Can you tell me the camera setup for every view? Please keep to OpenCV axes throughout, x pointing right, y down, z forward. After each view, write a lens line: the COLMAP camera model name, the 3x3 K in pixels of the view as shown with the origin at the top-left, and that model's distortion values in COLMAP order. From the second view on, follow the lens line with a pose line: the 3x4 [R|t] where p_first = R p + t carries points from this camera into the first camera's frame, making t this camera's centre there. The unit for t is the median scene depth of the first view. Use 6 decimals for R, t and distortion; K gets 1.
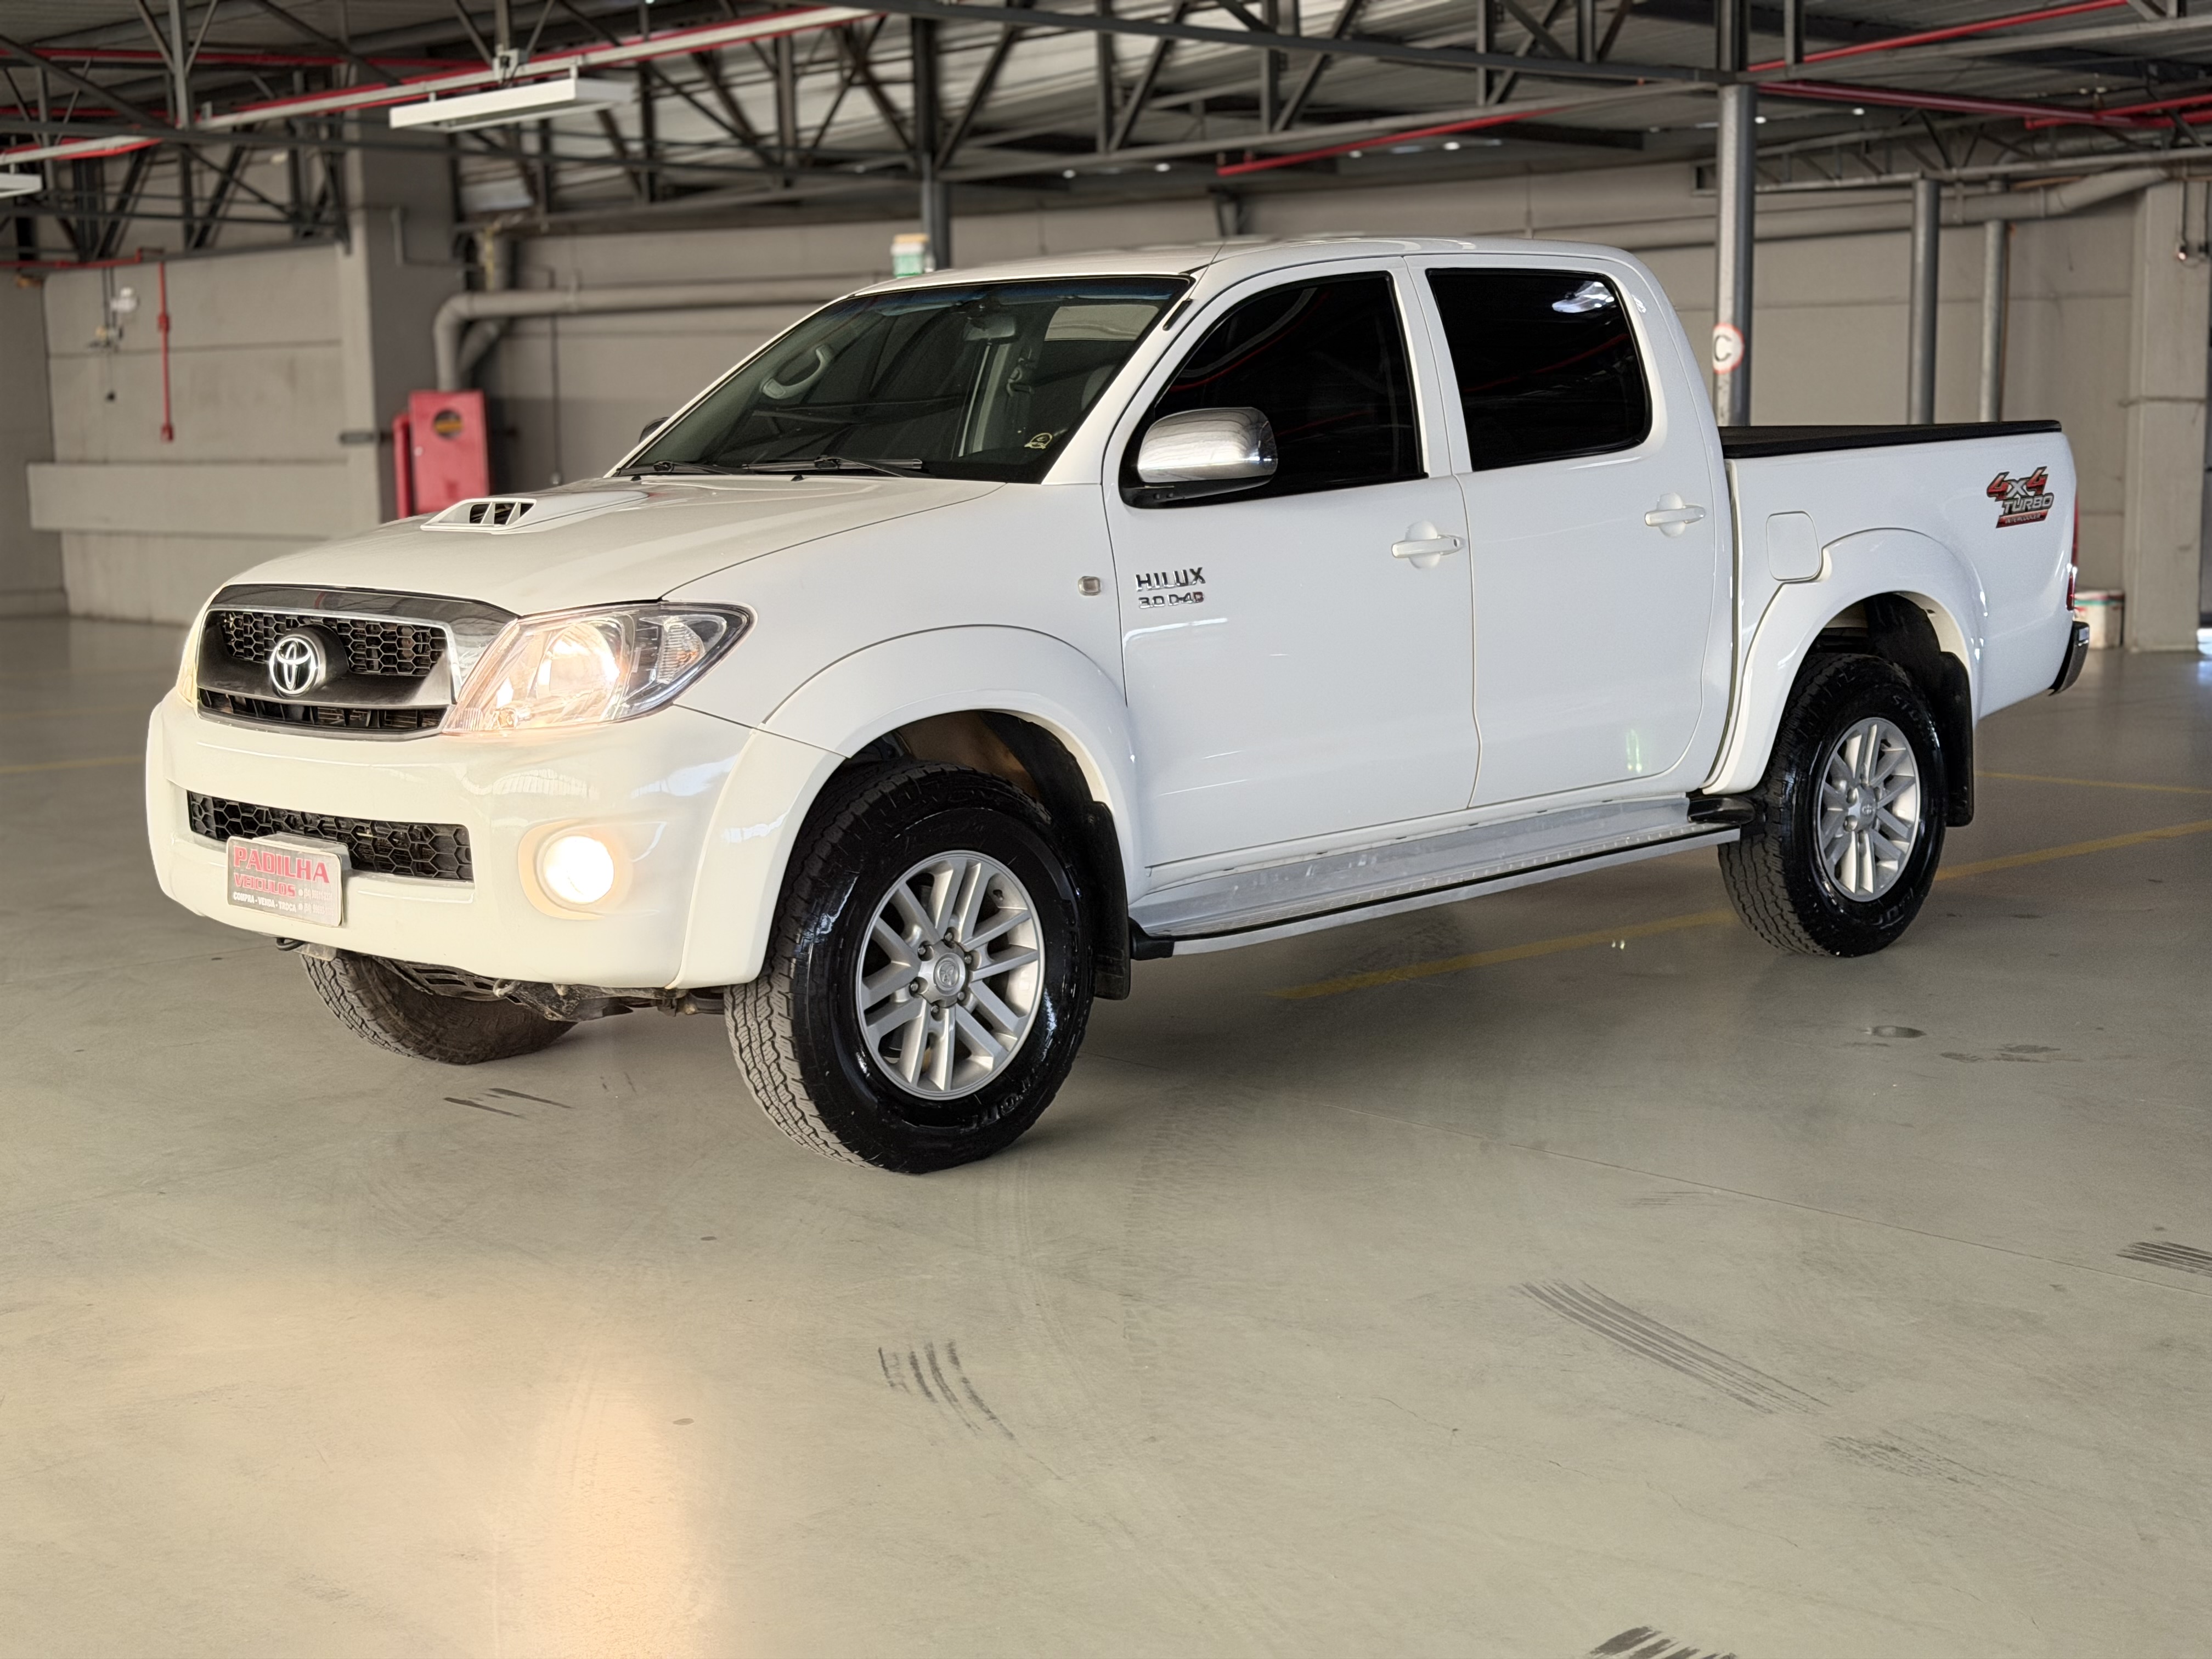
lens RADIAL K [[3082.7, 0, 1106.0], [0, 3082.7, 829.5], [0, 0, 1]] dist [0.197271, -0.340588]
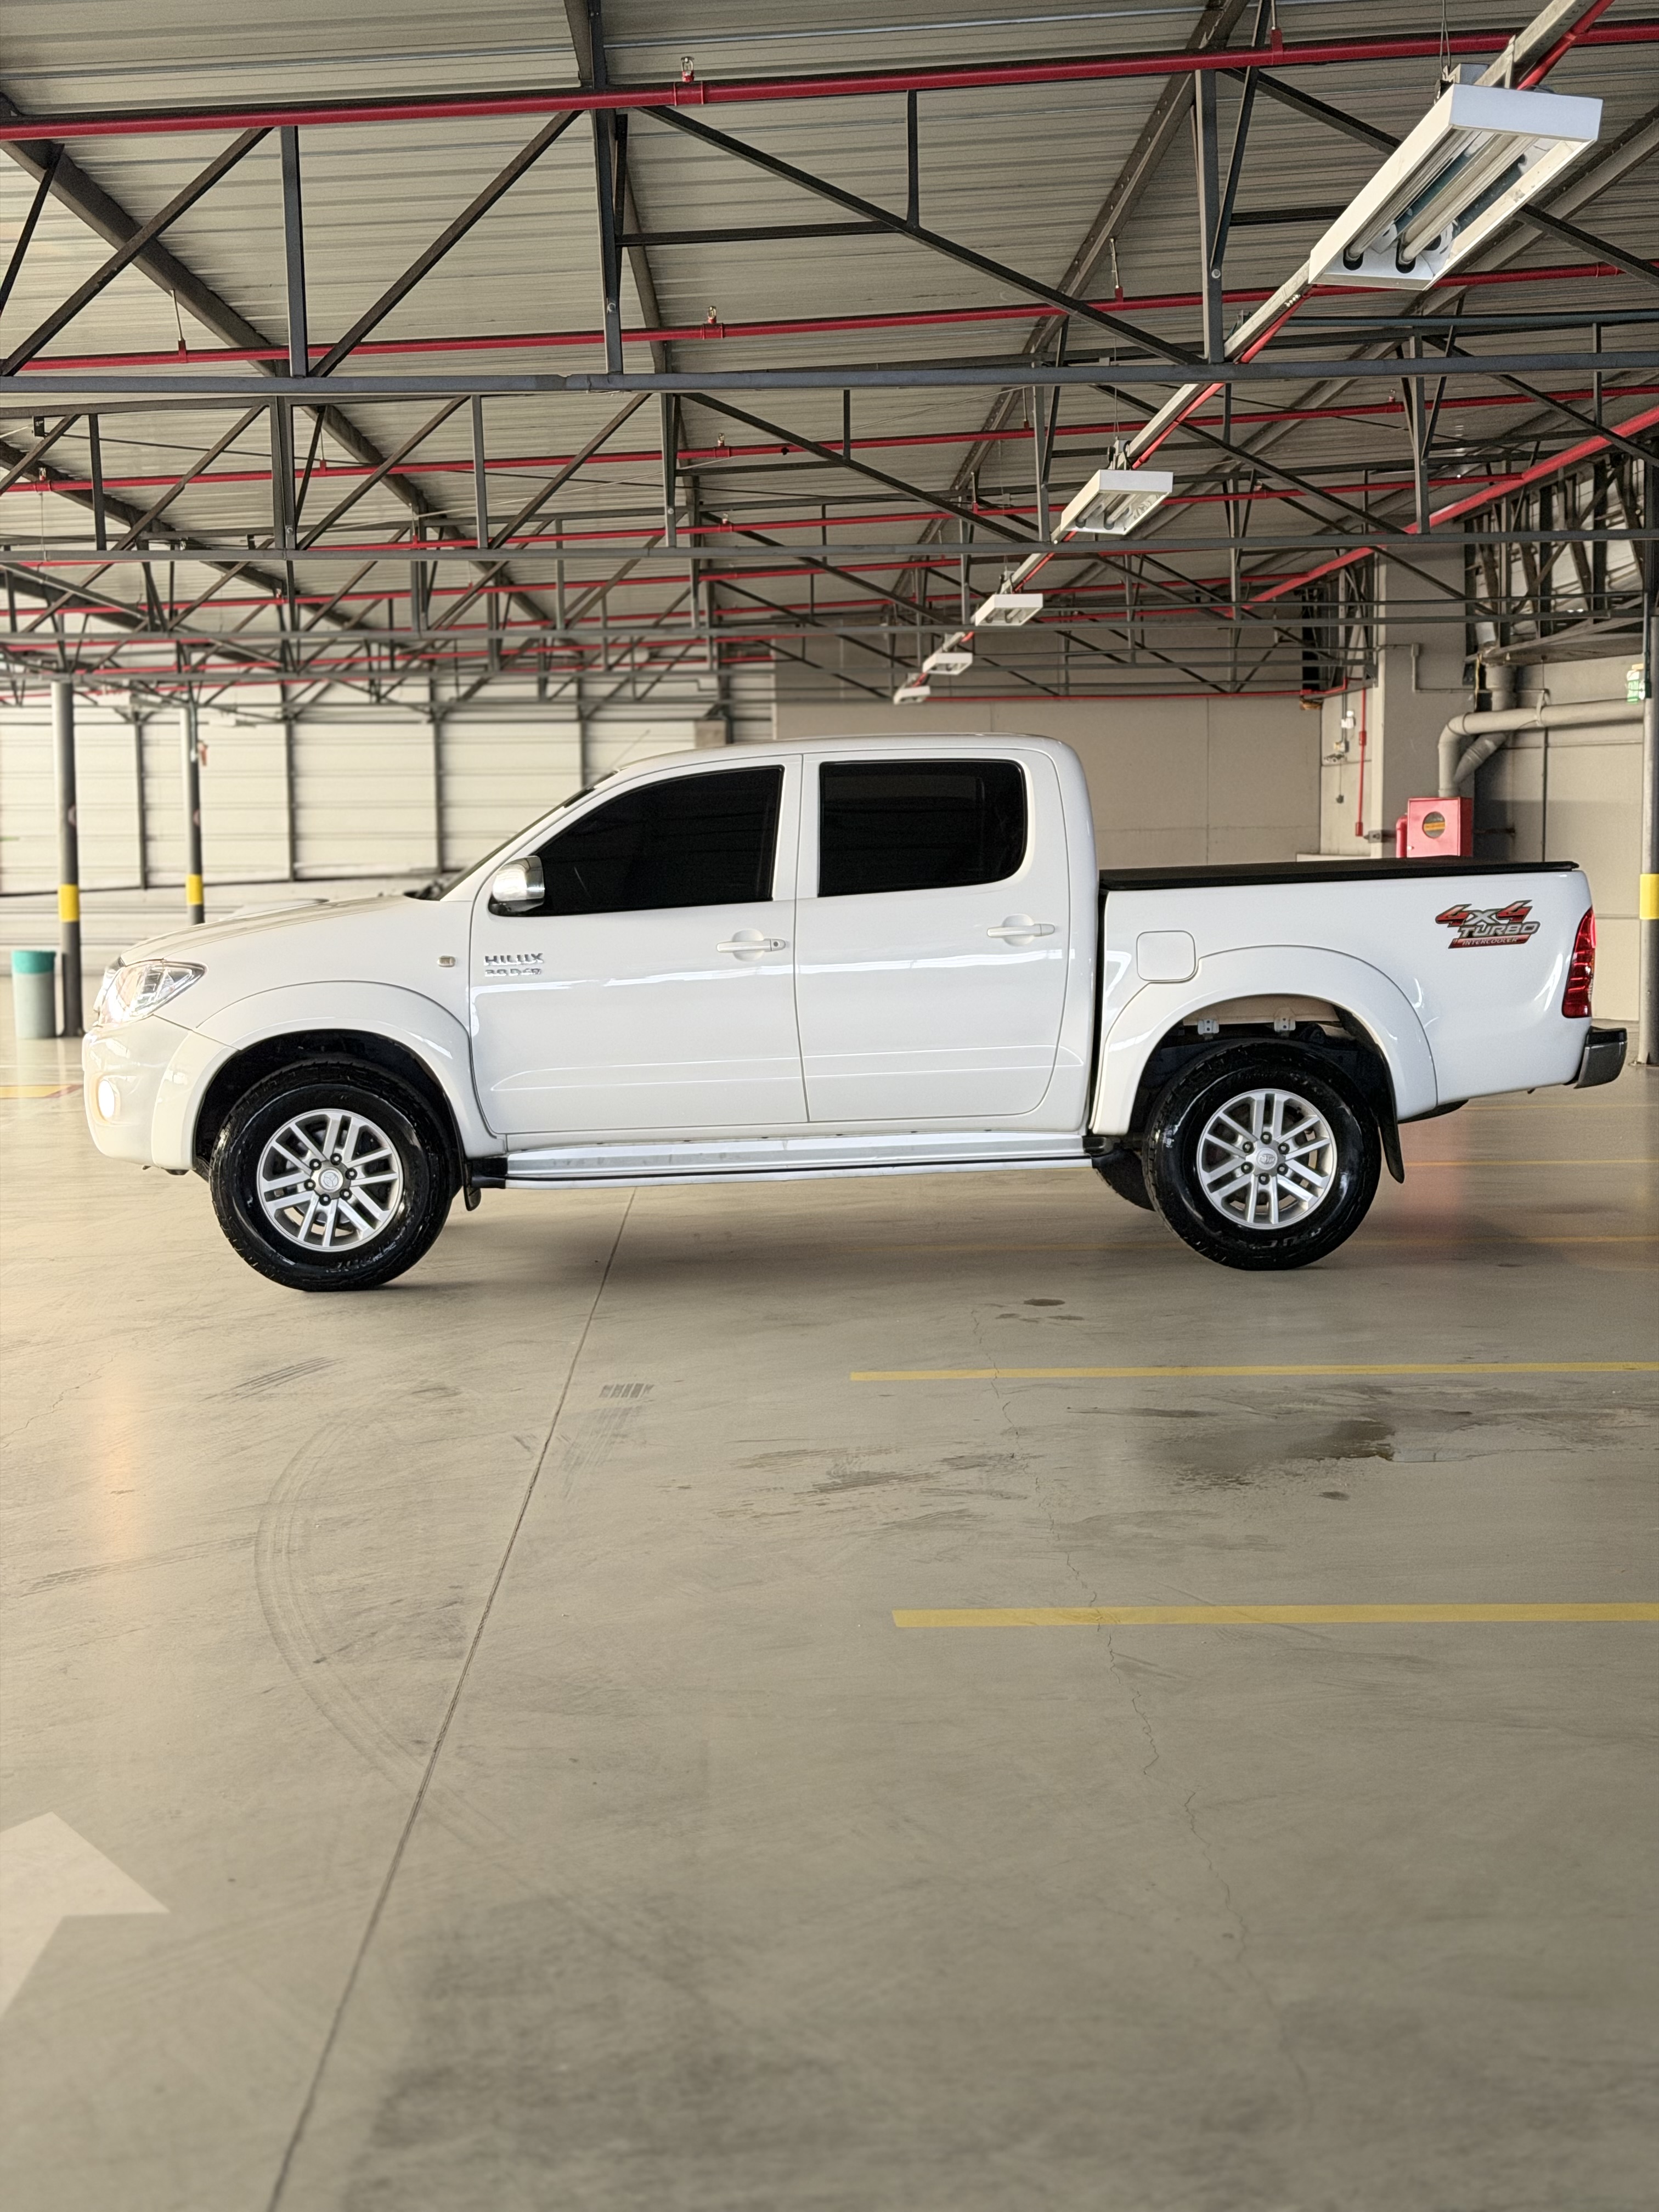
lens RADIAL K [[3082.7, 0, 829.5], [0, 3082.7, 1106.0], [0, 0, 1]] dist [0.197271, -0.340588]
pose [[0.768019, 0.064795, -0.637141, 0.897387], [-0.083627, 0.996497, 0.000535, -0.013190], [0.634943, 0.052872, 0.770747, -0.117610]]
